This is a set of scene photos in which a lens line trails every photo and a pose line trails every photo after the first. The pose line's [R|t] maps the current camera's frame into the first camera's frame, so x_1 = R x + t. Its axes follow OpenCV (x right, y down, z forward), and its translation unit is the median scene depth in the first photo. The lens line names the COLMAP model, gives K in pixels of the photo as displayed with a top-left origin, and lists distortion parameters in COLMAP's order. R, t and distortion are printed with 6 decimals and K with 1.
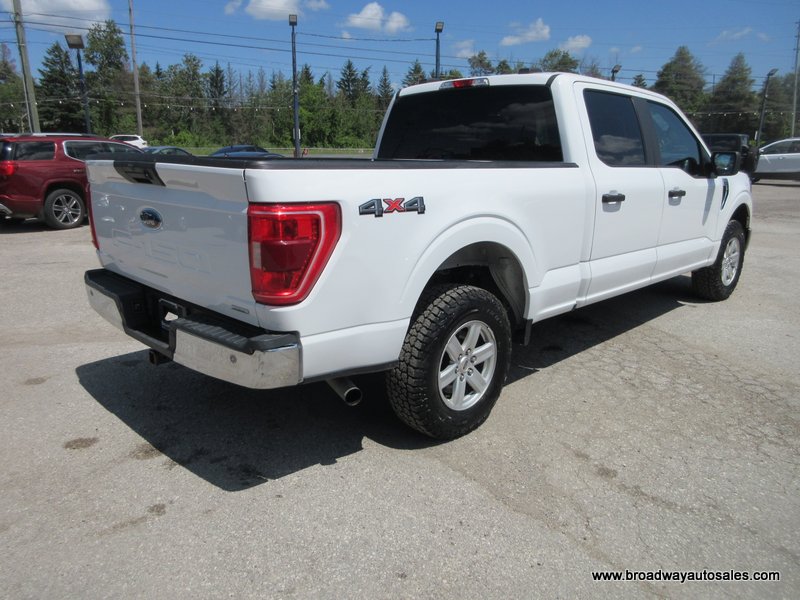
lens RADIAL K [[602.4, 0, 400.0], [0, 602.4, 300.0], [0, 0, 1]] dist [0.003909, 0.003935]
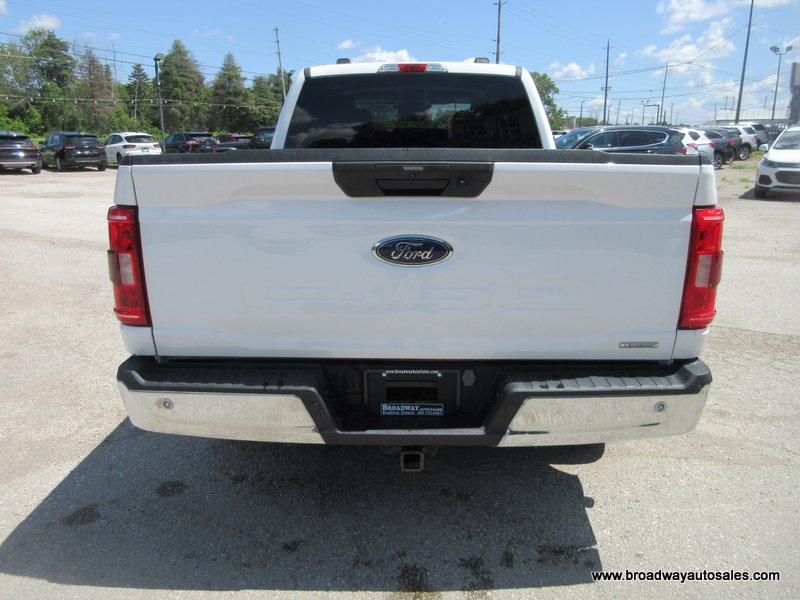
lens RADIAL K [[602.4, 0, 400.0], [0, 602.4, 300.0], [0, 0, 1]] dist [0.003909, 0.003935]
pose [[0.723220, -0.180248, 0.666681, -0.521687], [0.171261, 0.981996, 0.079714, -0.082064], [-0.669046, 0.056526, 0.741068, 0.324148]]
